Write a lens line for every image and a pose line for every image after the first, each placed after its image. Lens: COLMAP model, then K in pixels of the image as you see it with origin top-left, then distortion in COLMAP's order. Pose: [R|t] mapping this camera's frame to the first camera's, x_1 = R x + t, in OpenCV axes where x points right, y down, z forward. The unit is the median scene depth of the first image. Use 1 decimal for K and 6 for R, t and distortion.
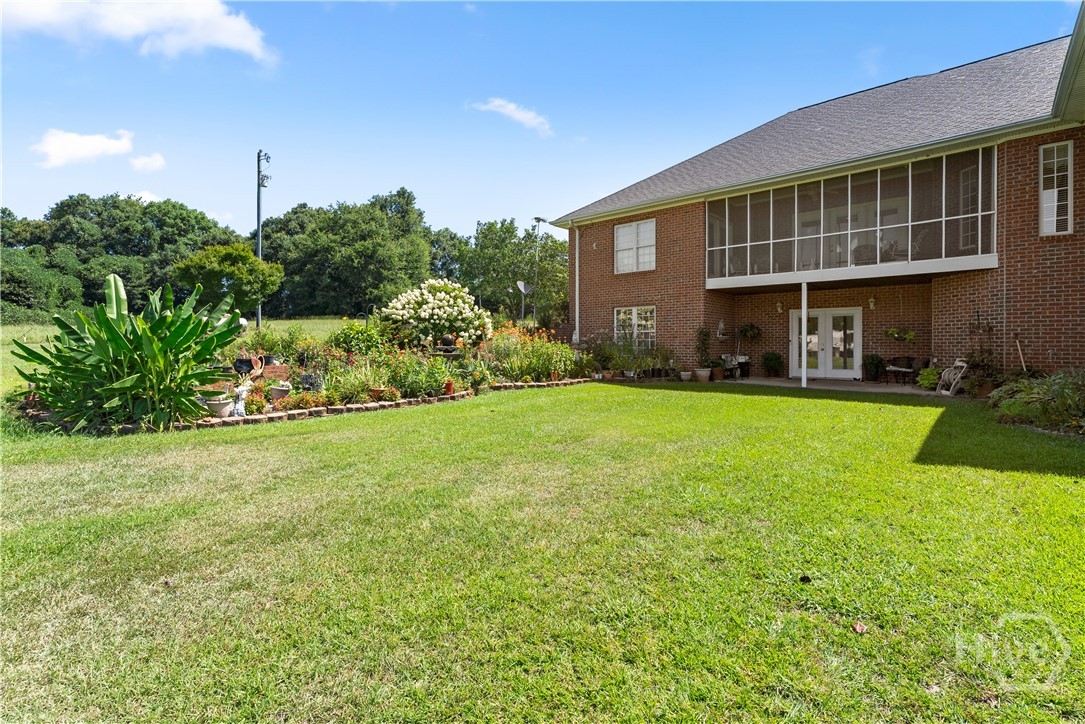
lens RADIAL K [[498.3, 0, 542.7], [0, 498.3, 345.9], [0, 0, 1]] dist [-0.000749, 0.000109]
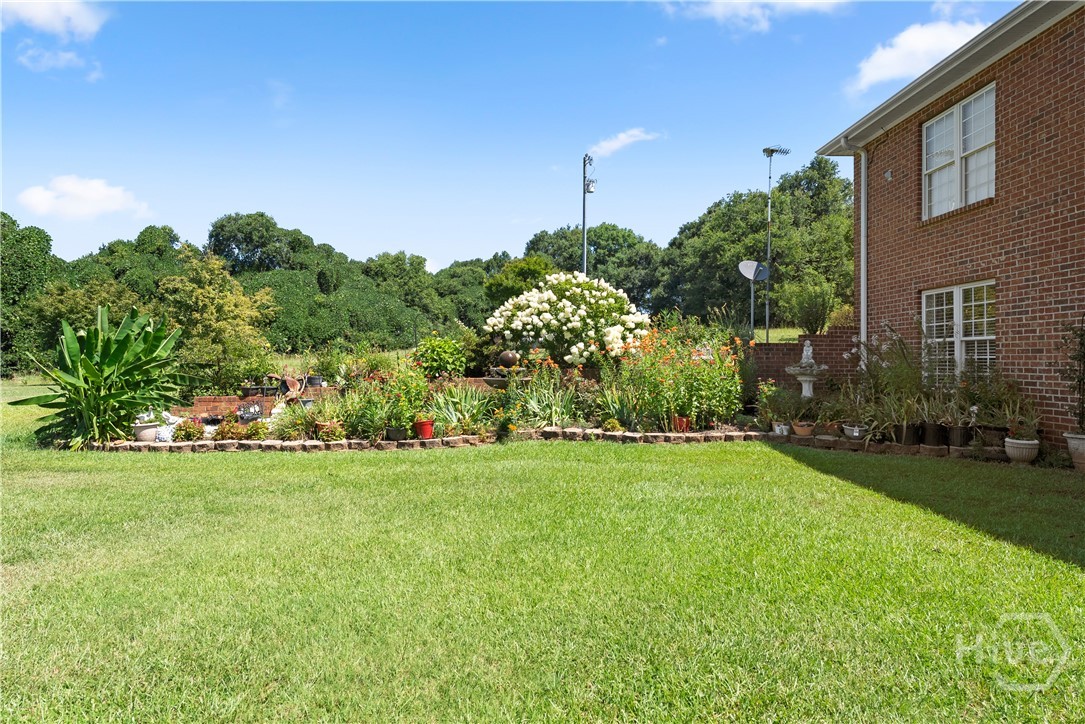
lens RADIAL K [[575.8, 0, 542.5], [0, 575.8, 362.0], [0, 0, 1]] dist [-0.030332, 0.000134]
pose [[0.674694, 0.004929, -0.738081, 0.302645], [-0.003129, 0.999988, 0.003818, -0.007985], [0.738091, -0.000266, 0.674701, 0.345708]]
